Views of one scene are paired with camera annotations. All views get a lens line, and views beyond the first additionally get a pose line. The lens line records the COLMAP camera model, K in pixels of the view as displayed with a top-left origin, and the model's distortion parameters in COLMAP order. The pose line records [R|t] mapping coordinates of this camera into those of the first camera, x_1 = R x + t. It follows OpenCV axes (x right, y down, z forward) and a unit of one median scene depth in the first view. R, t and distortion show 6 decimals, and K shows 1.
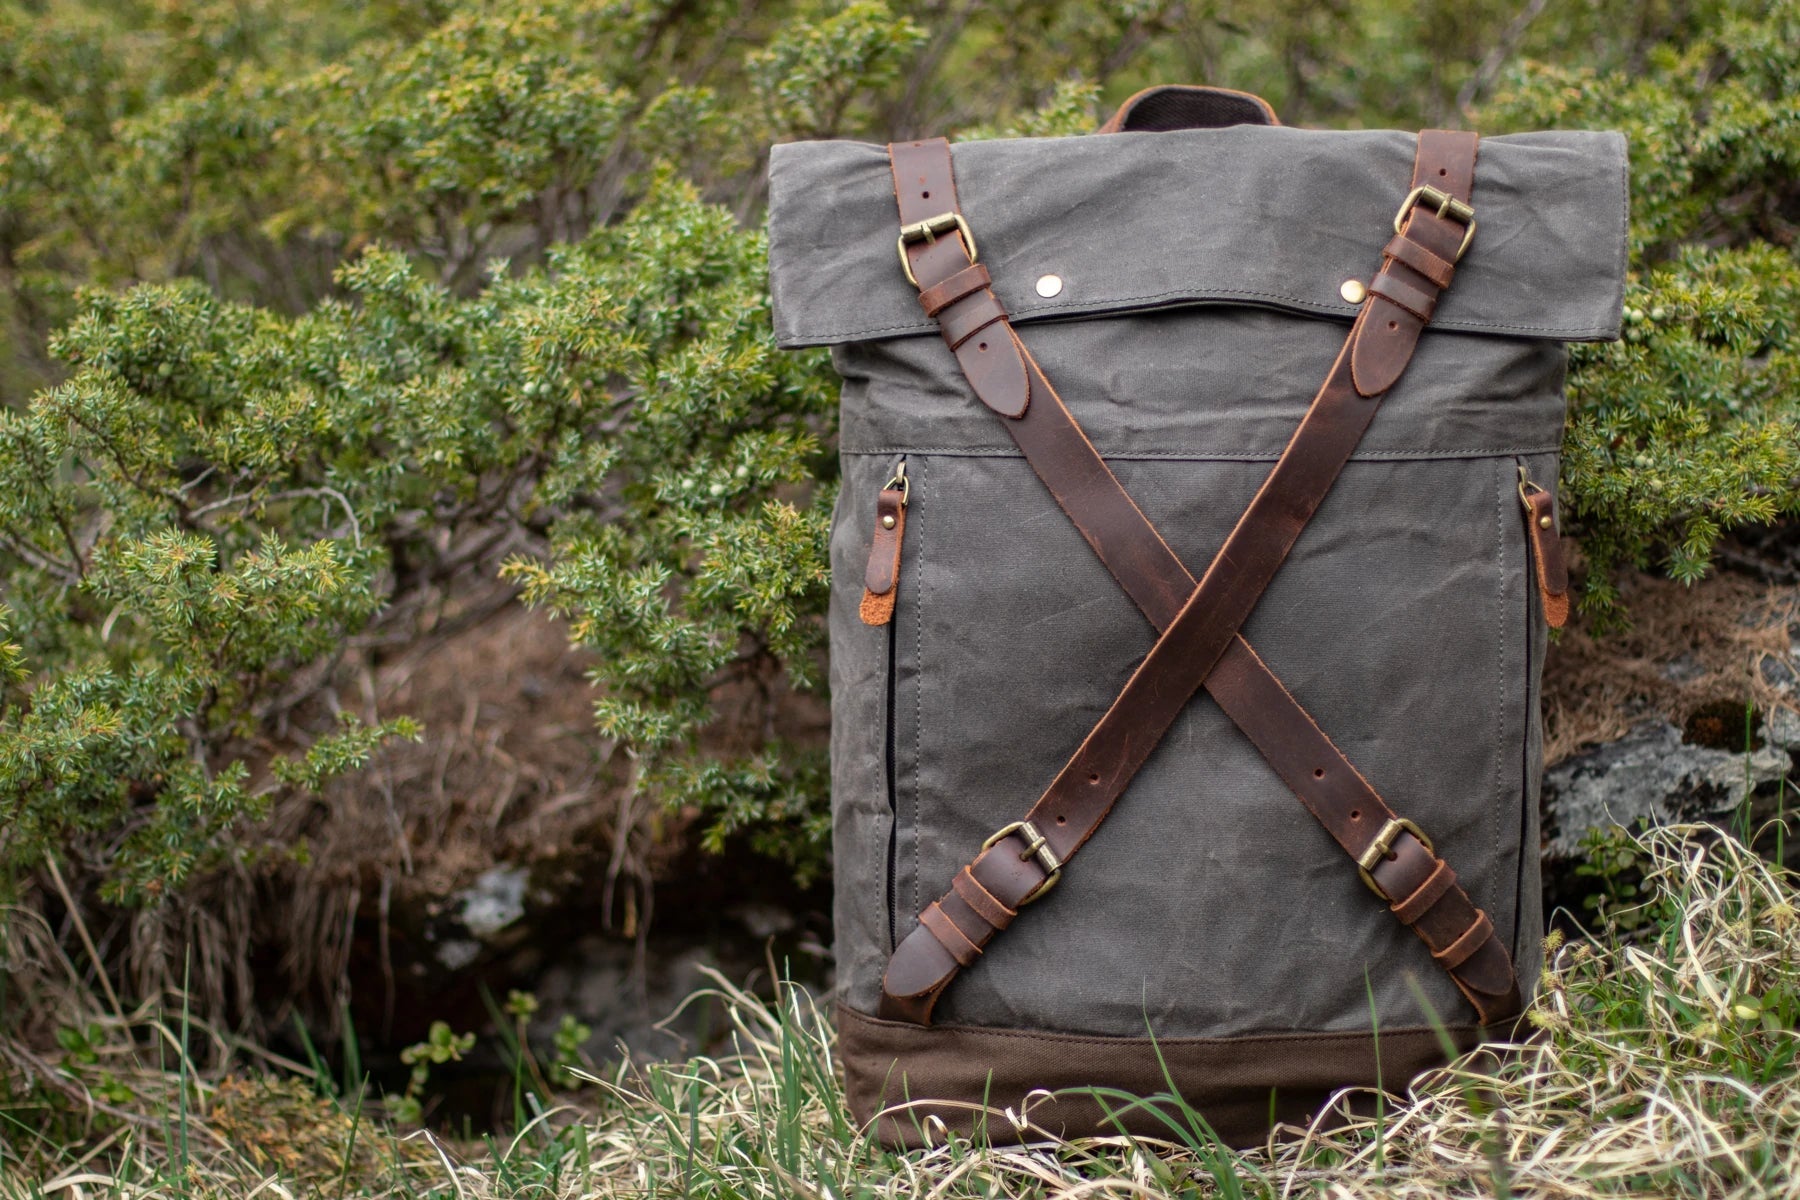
lens RADIAL K [[4181.3, 0, 900.0], [0, 4181.3, 600.0], [0, 0, 1]] dist [-0.161884, -0.193696]
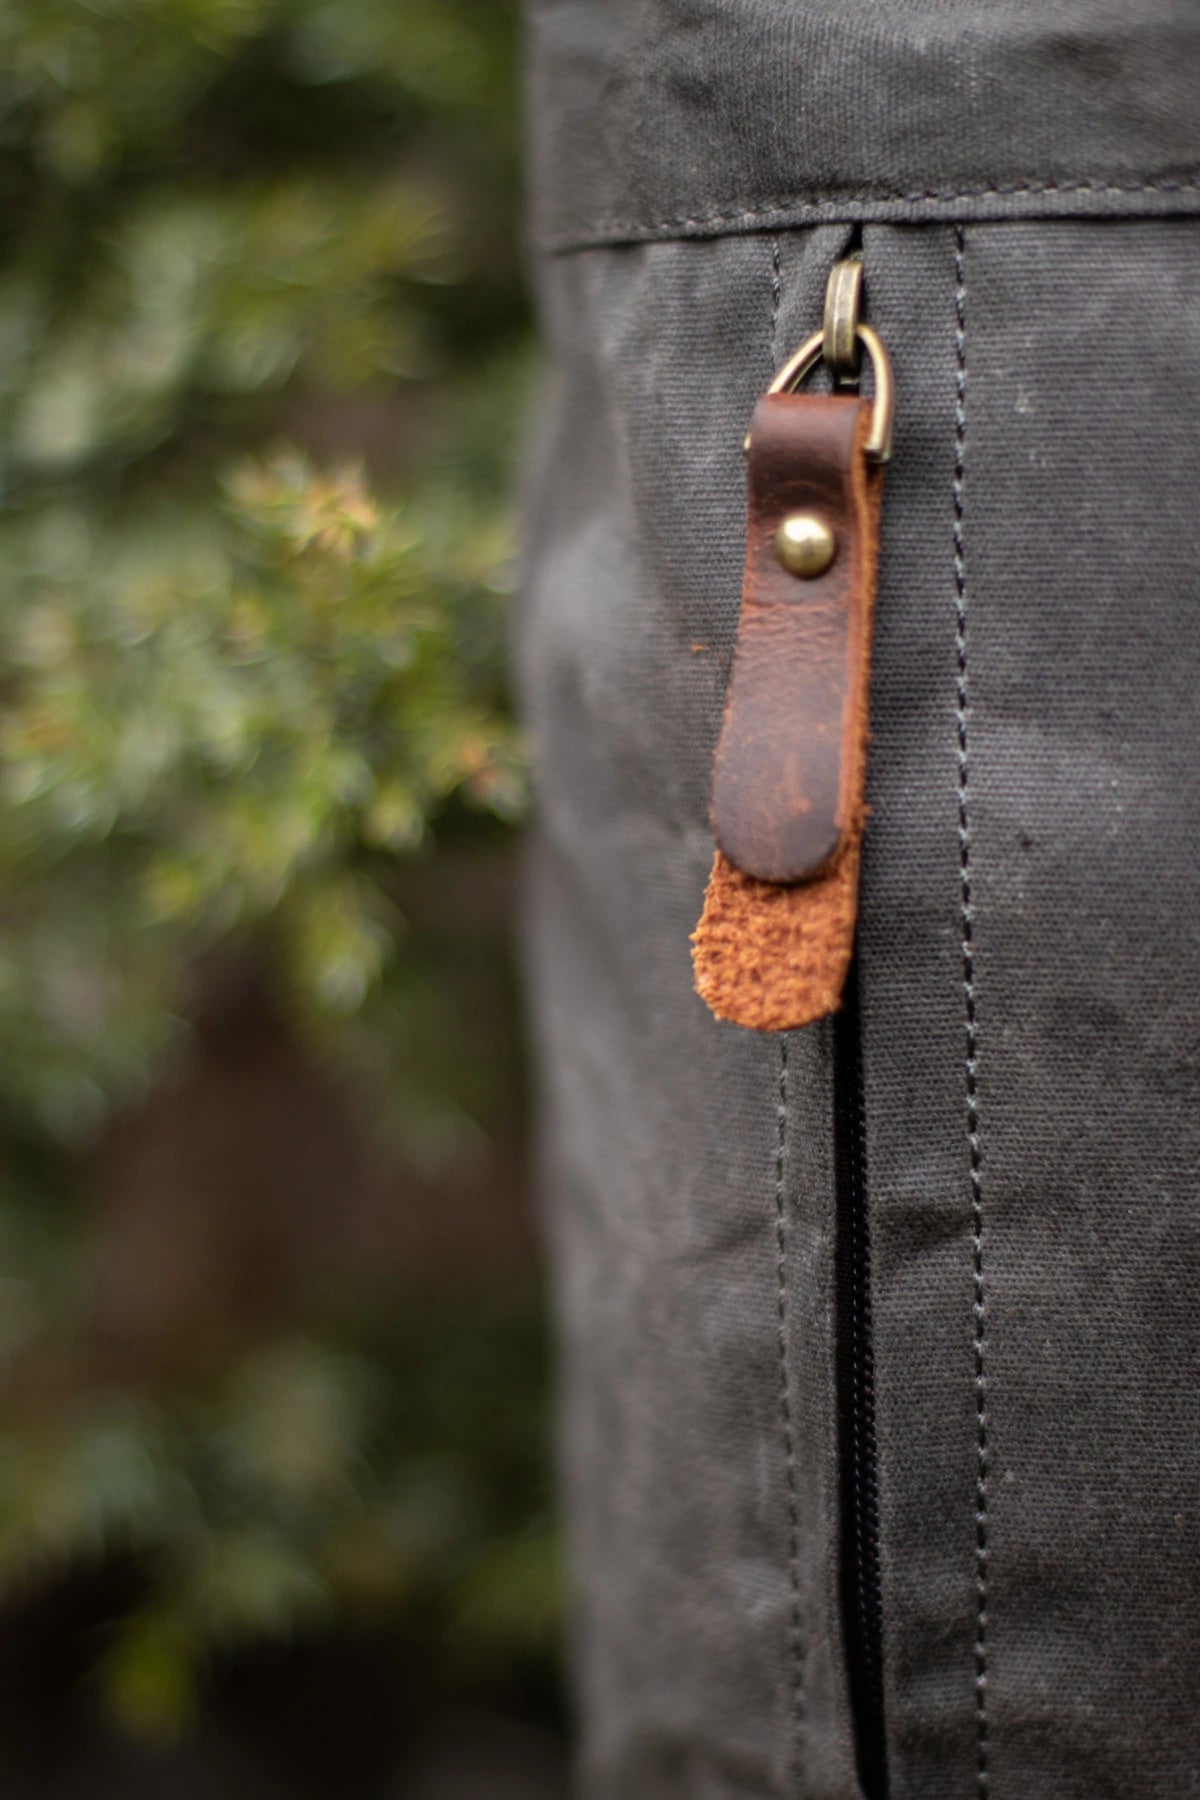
lens RADIAL K [[4644.8, 0, 600.0], [0, 4644.8, 900.0], [0, 0, 1]] dist [-0.344541, 0.078751]
pose [[0.998036, -0.059340, 0.020064, -0.018917], [0.057445, 0.994758, 0.084599, -0.021057], [-0.024979, -0.083281, 0.996213, 0.761582]]
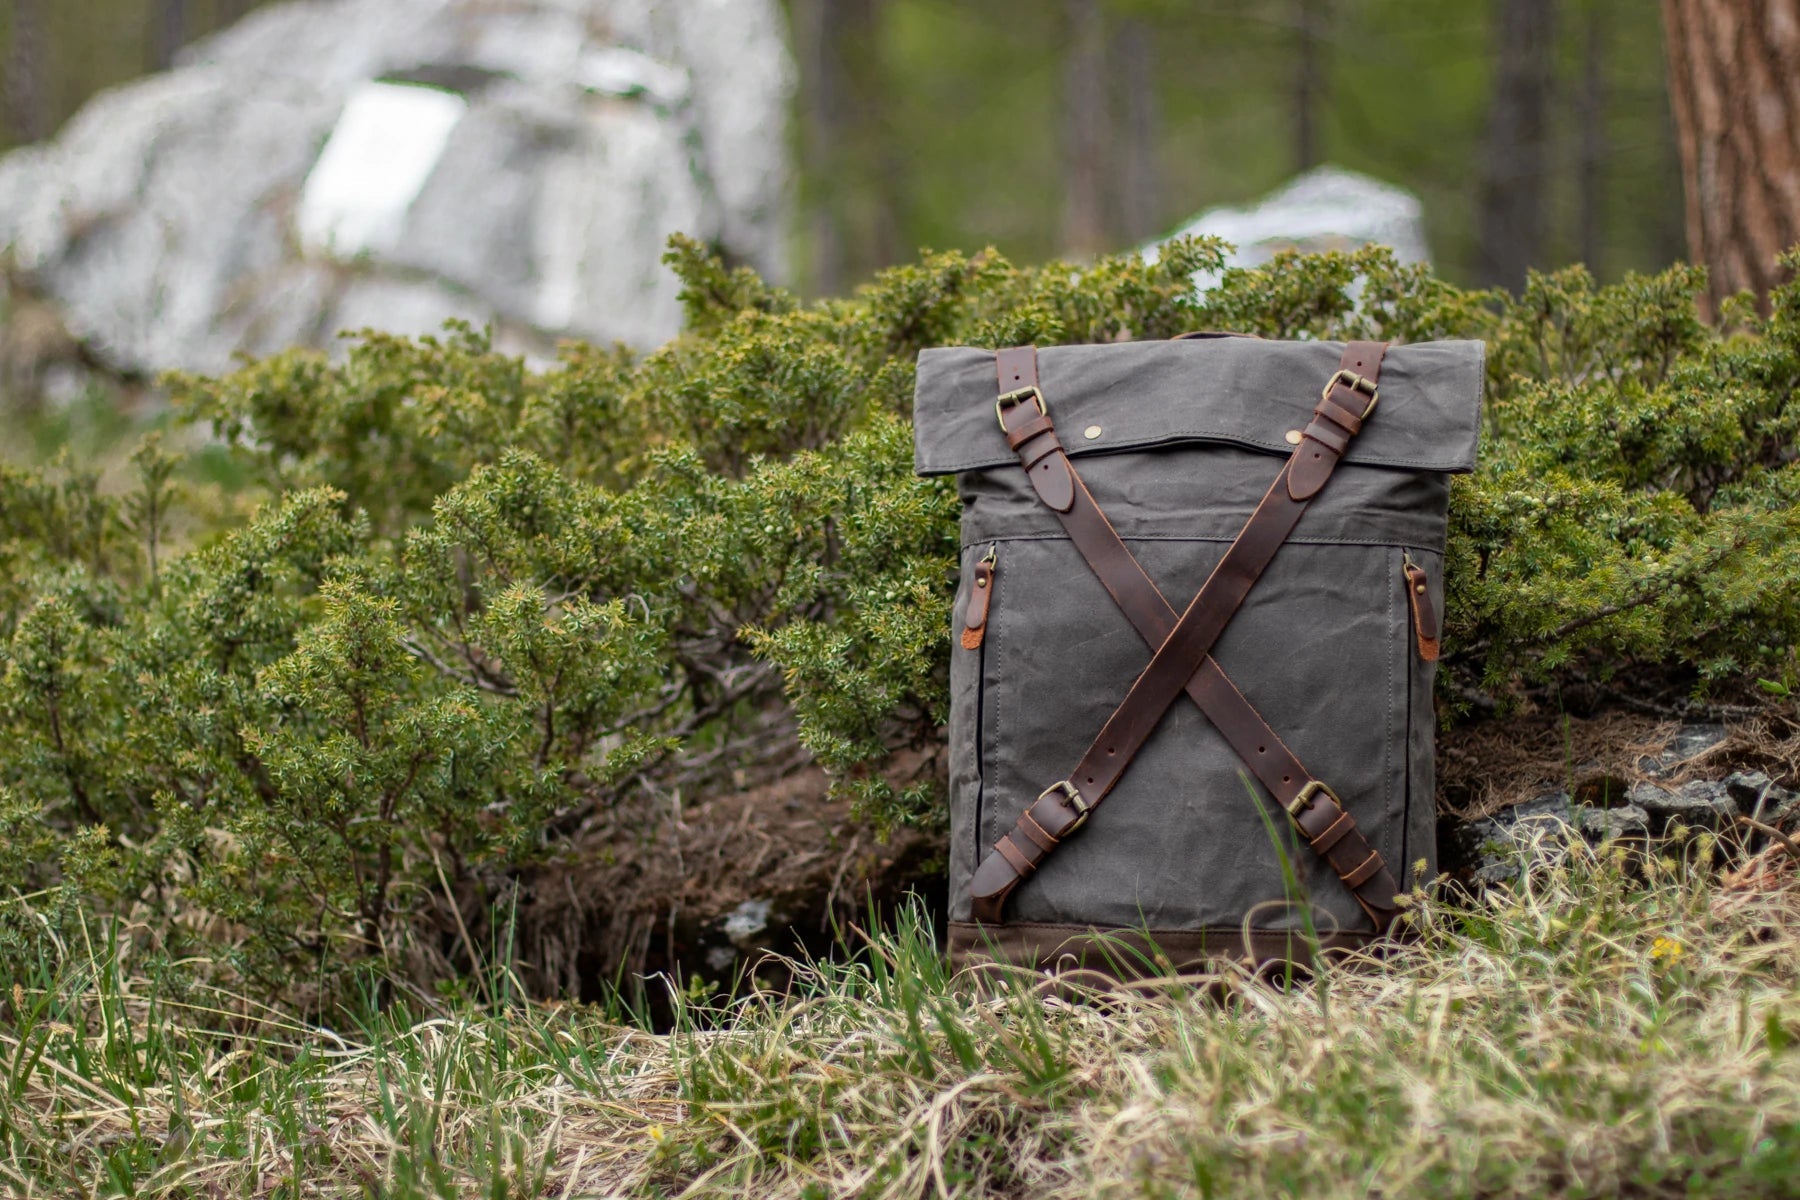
lens RADIAL K [[4181.3, 0, 900.0], [0, 4181.3, 600.0], [0, 0, 1]] dist [-0.161884, -0.193696]
pose [[0.990254, 0.012239, -0.138736, 0.177501], [-0.039203, 0.980349, -0.193335, 0.280551], [0.133643, 0.196889, 0.971274, -0.471658]]
